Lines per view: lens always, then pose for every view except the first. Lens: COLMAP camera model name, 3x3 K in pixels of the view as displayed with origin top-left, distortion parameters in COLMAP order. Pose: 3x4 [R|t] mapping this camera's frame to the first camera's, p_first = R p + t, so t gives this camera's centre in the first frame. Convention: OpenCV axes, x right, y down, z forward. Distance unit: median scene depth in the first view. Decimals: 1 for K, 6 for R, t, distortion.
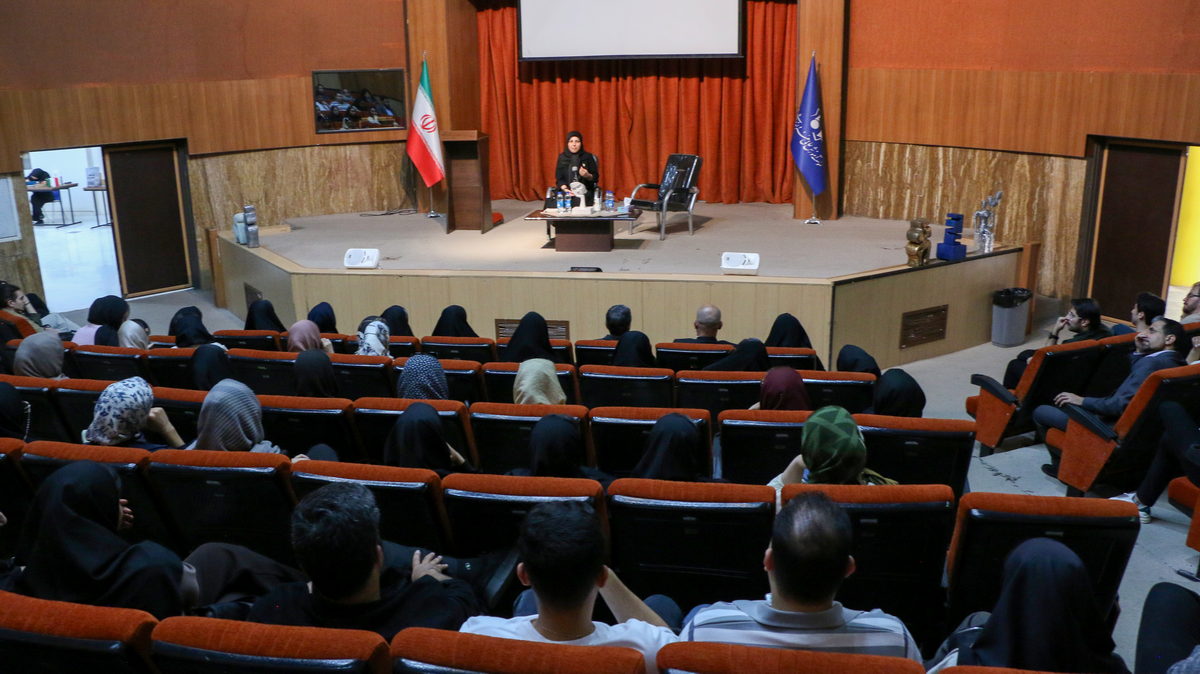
lens RADIAL K [[978.9, 0, 600.0], [0, 978.9, 337.0], [0, 0, 1]] dist [-0.182189, 0.161054]
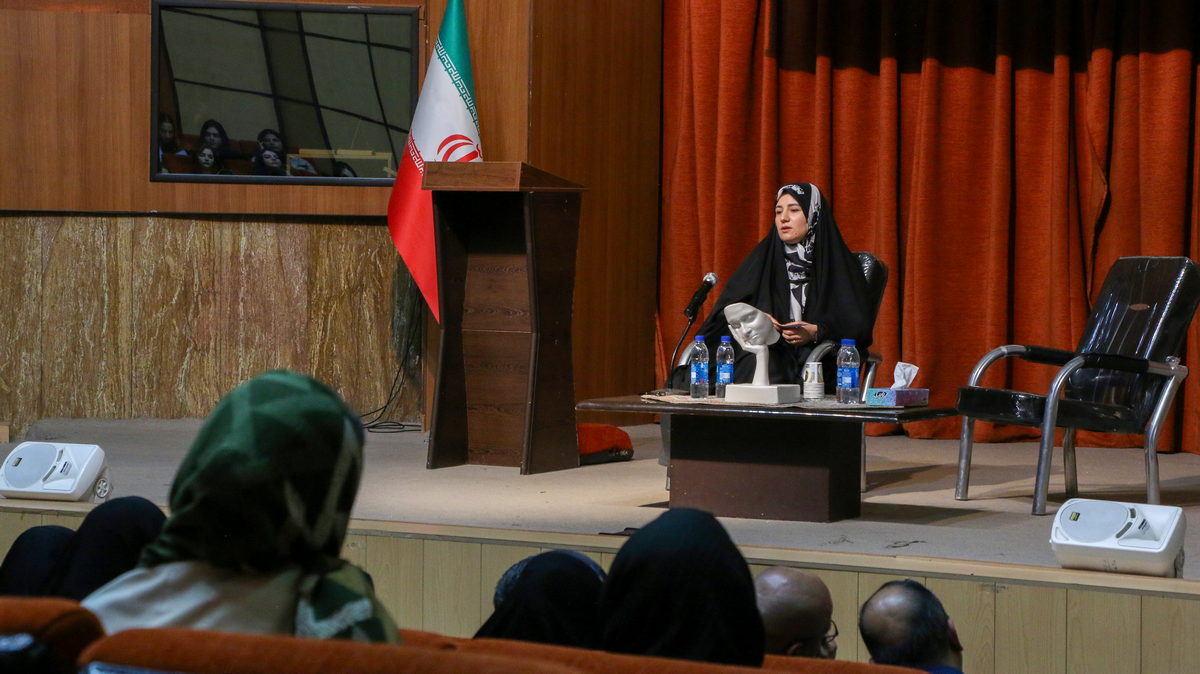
lens RADIAL K [[3049.2, 0, 600.0], [0, 3049.2, 337.0], [0, 0, 1]] dist [0.378634, 0.331916]
pose [[0.955836, 0.044304, -0.290543, 0.194124], [-0.109249, 0.971297, -0.211298, 0.062856], [0.272842, 0.233707, 0.933241, 0.025617]]
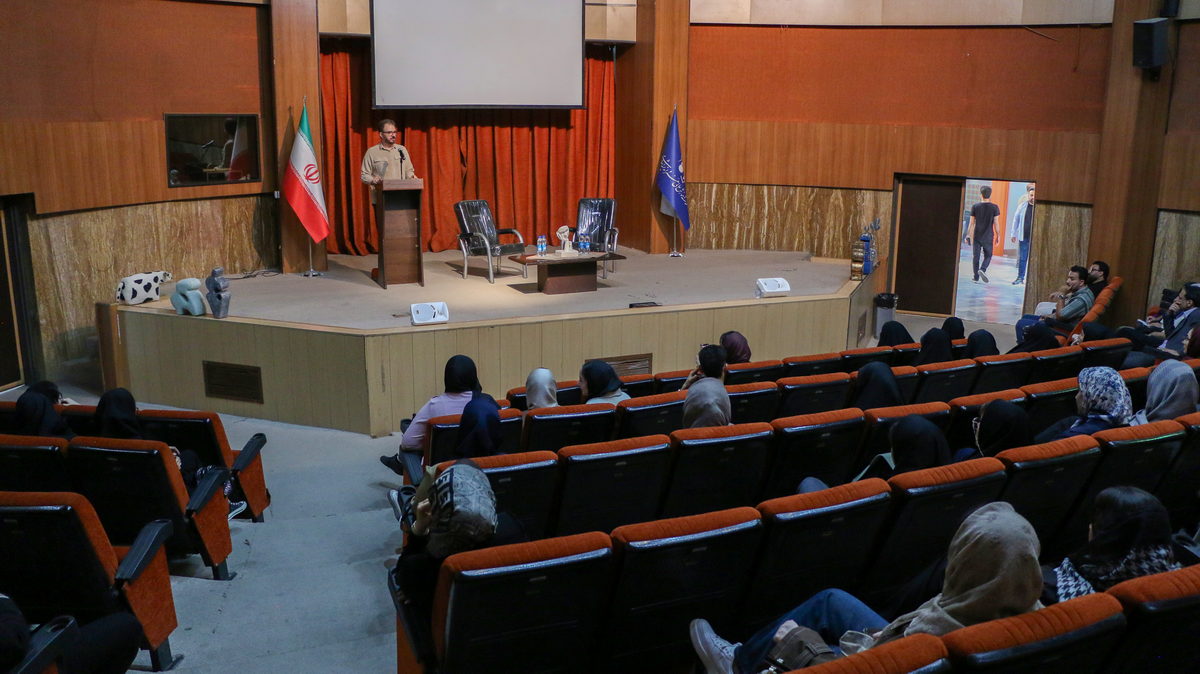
lens RADIAL K [[978.9, 0, 600.0], [0, 978.9, 337.0], [0, 0, 1]] dist [-0.182189, 0.161054]
pose [[0.831485, -0.100384, 0.546402, -0.480658], [0.130181, 0.991362, -0.015972, -0.017857], [-0.540079, 0.084411, 0.837371, 0.105208]]
